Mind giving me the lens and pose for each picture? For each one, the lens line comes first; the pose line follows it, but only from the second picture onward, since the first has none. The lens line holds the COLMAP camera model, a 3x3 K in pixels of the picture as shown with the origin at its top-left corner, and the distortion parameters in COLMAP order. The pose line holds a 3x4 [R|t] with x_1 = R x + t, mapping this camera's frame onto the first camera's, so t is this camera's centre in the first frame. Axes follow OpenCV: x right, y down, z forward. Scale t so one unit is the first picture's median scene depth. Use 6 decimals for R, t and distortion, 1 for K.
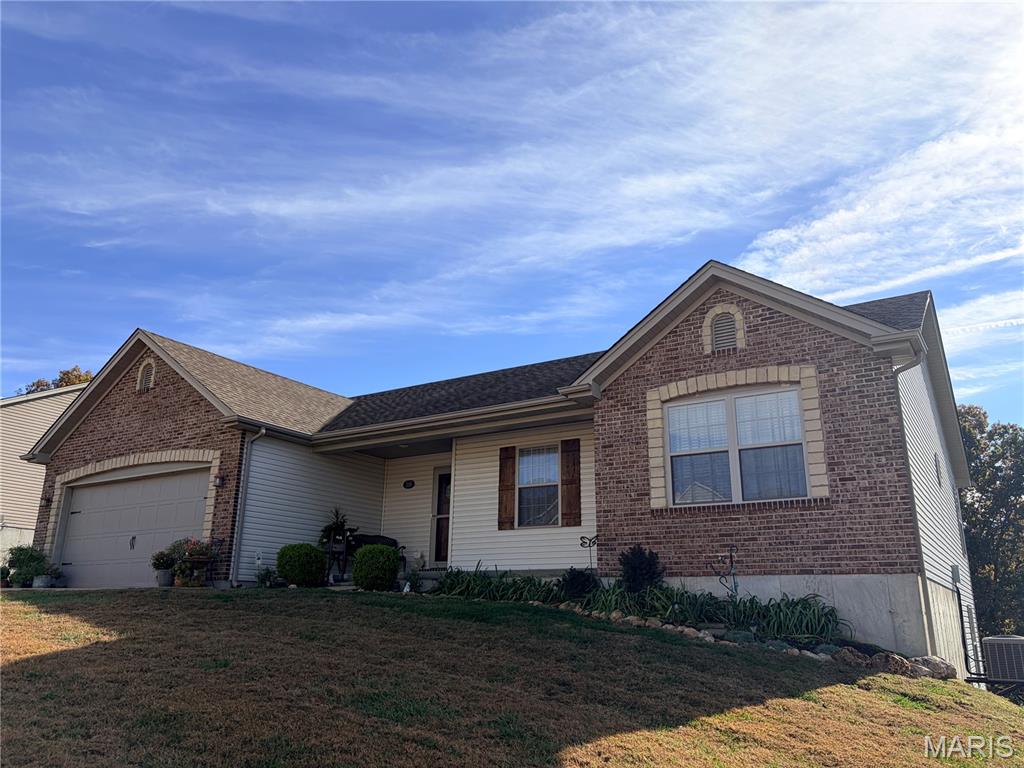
lens RADIAL K [[777.9, 0, 512.0], [0, 777.9, 384.0], [0, 0, 1]] dist [0.037545, 0.000465]
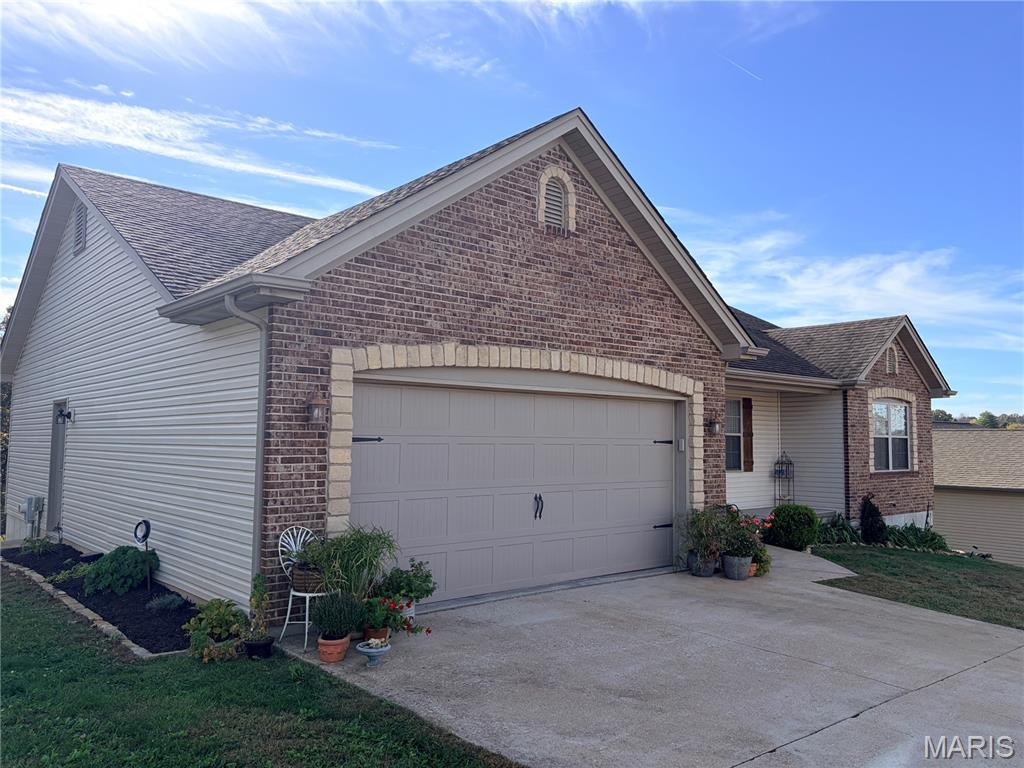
lens RADIAL K [[774.6, 0, 510.9], [0, 774.6, 389.3], [0, 0, 1]] dist [0.054572, -0.052364]
pose [[0.284872, 0.054581, 0.957010, -1.124755], [-0.280445, 0.959439, 0.028760, 0.121765], [-0.916623, -0.276582, 0.288624, 0.968623]]
